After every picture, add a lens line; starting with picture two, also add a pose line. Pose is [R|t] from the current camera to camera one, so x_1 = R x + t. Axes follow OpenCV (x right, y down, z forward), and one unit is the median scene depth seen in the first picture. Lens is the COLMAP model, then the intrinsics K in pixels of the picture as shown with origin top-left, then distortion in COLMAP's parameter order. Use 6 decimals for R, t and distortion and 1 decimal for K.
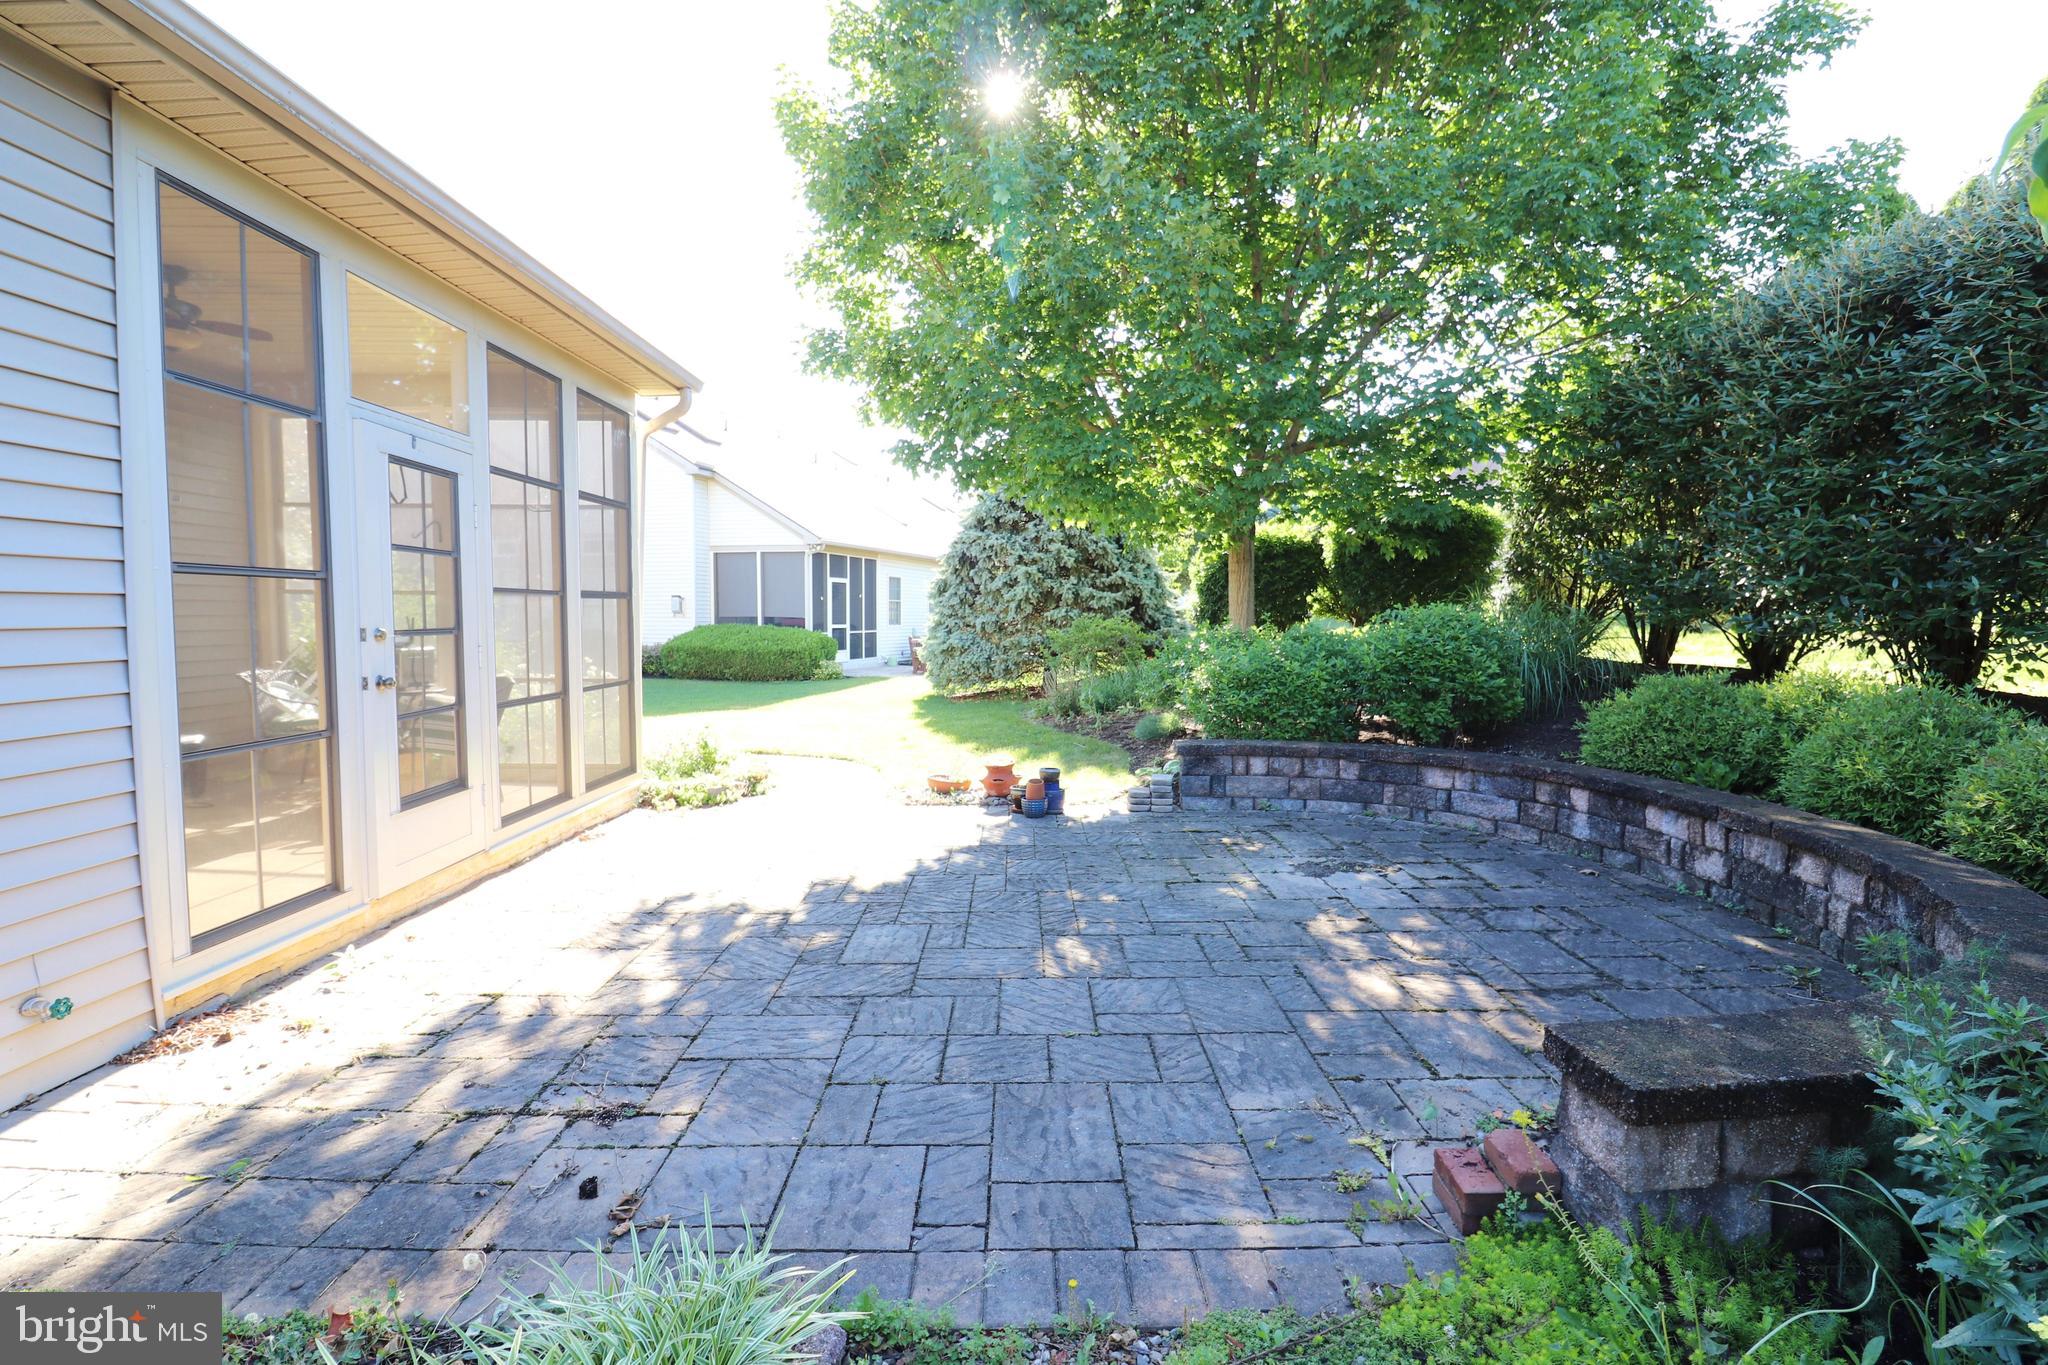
lens RADIAL K [[957.3, 0, 1026.9], [0, 957.3, 681.4], [0, 0, 1]] dist [0.004845, -0.016607]
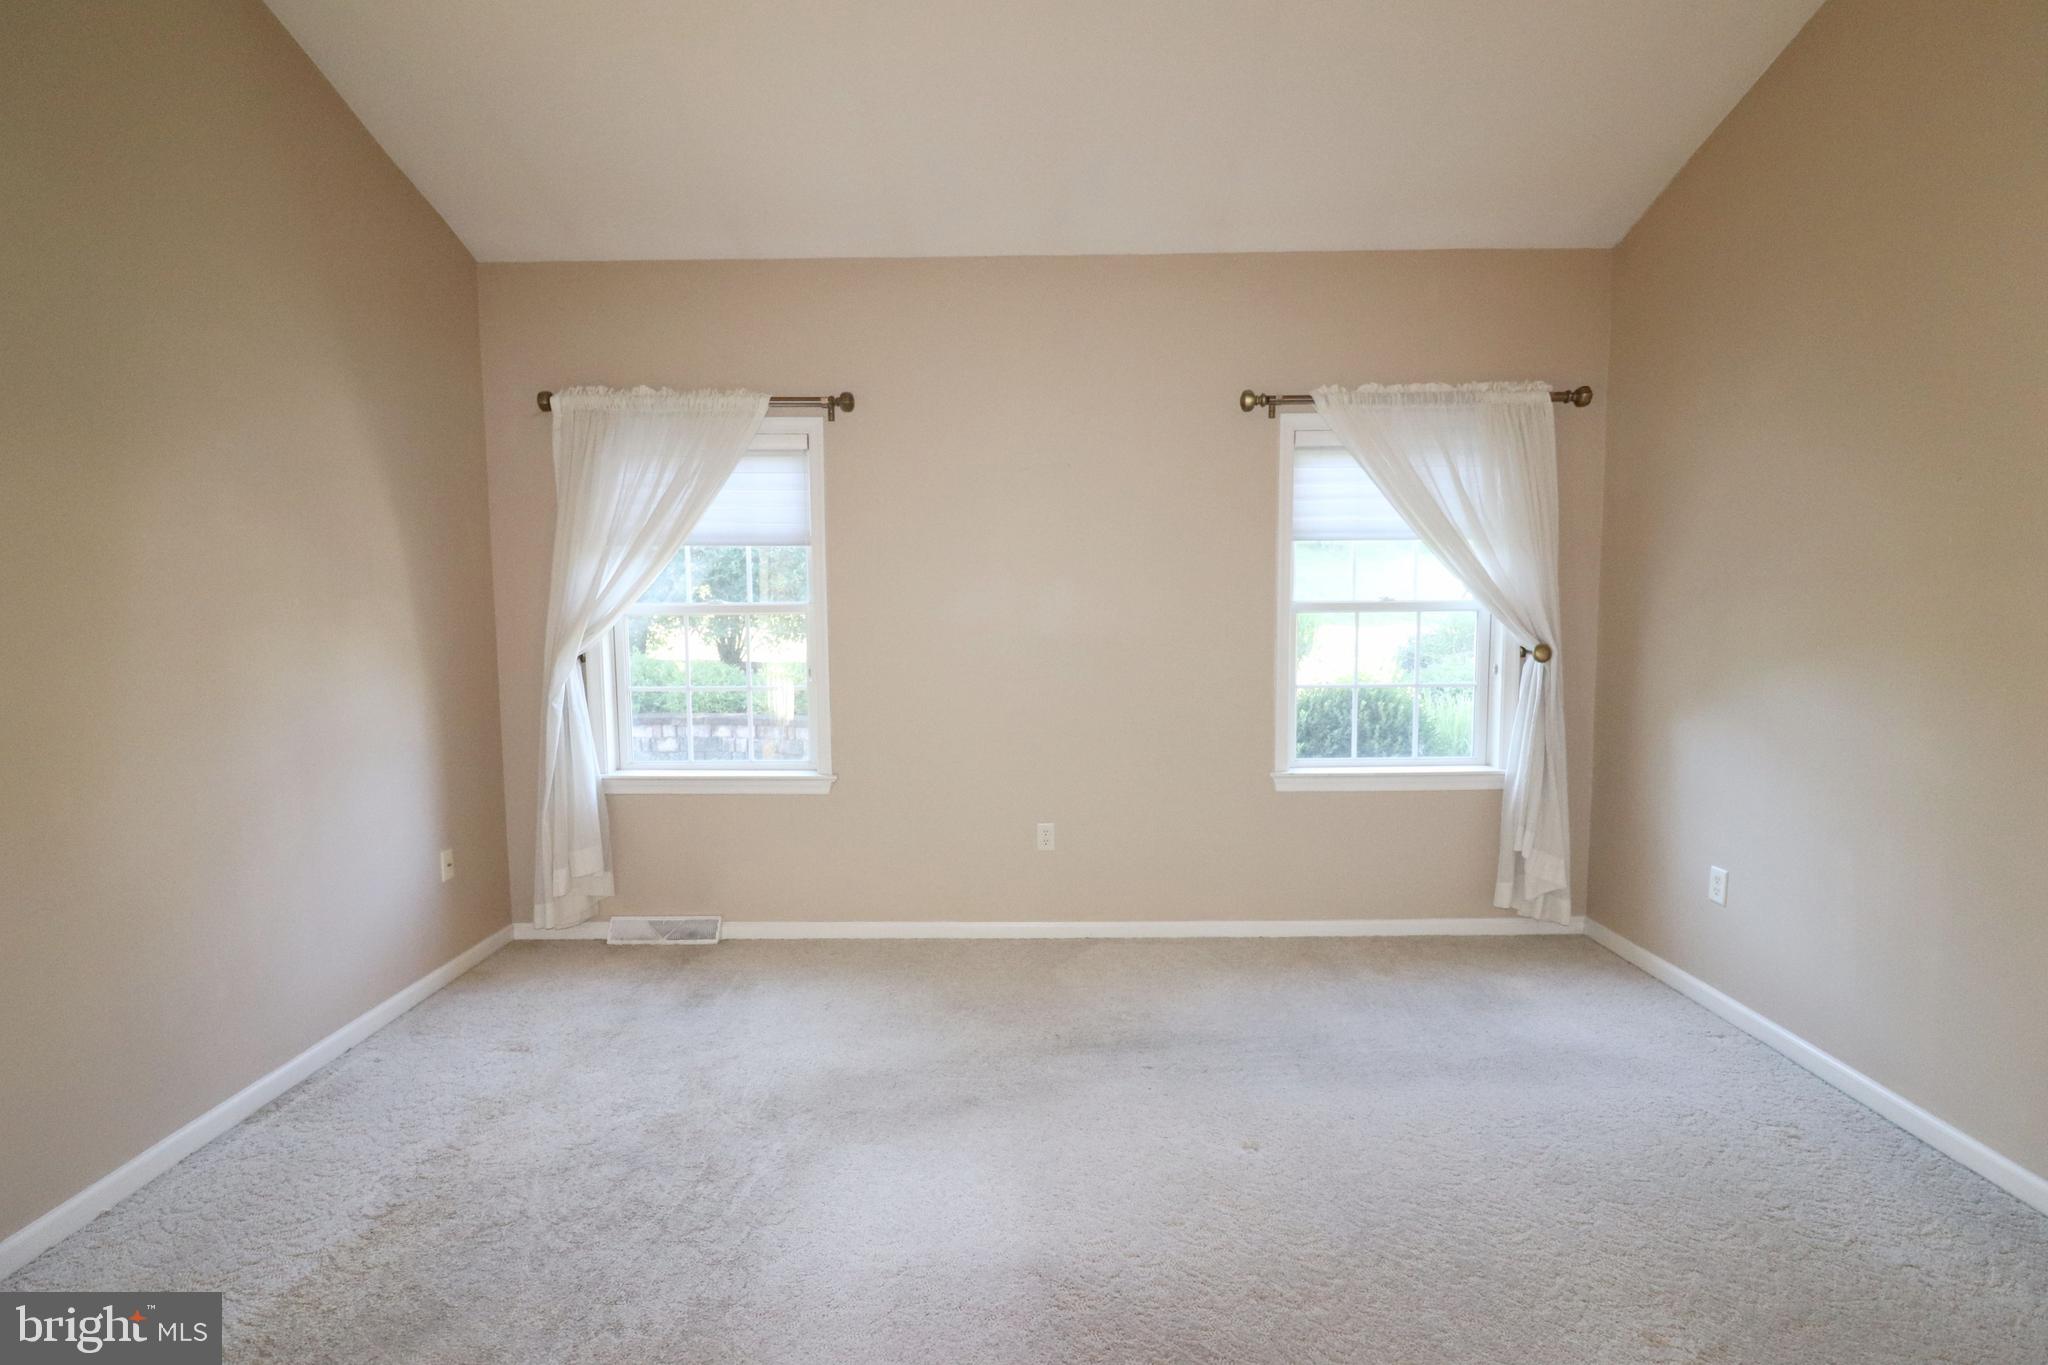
lens RADIAL K [[957.3, 0, 1026.9], [0, 957.3, 681.4], [0, 0, 1]] dist [0.004845, -0.016607]
pose [[0.017429, -0.087884, 0.995978, -1.360012], [0.070920, 0.993729, 0.086445, -0.080438], [-0.997330, 0.069128, 0.023553, 0.093528]]
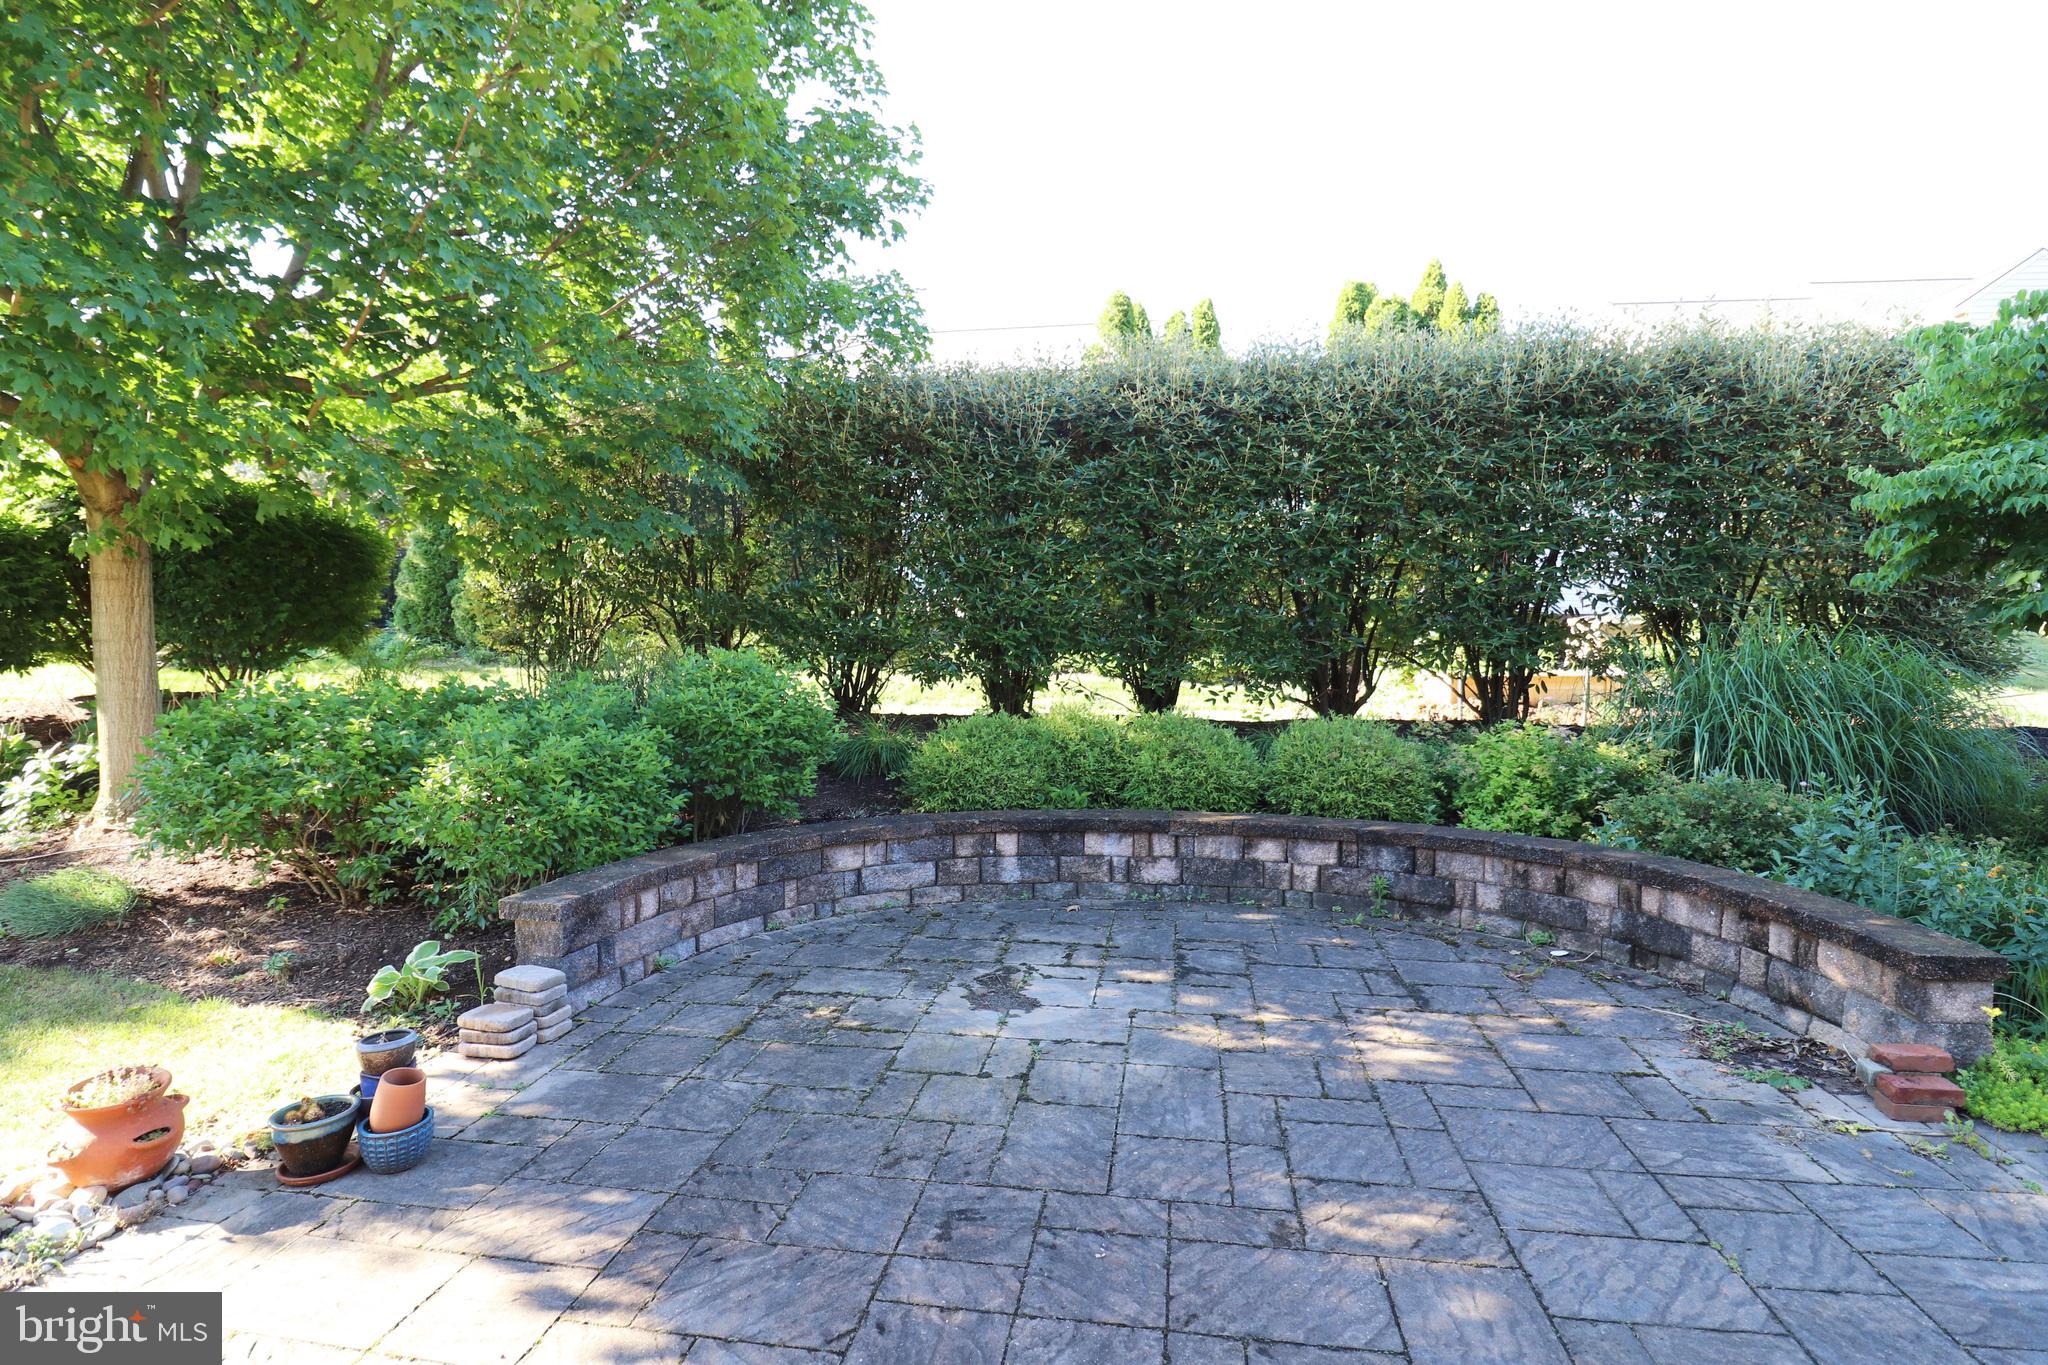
lens RADIAL K [[957.3, 0, 1026.9], [0, 957.3, 681.4], [0, 0, 1]] dist [0.004845, -0.016607]
pose [[0.155388, -0.026917, 0.987487, -0.459870], [0.064009, 0.997802, 0.017126, -0.071651], [-0.985778, 0.060547, 0.156769, 0.883123]]
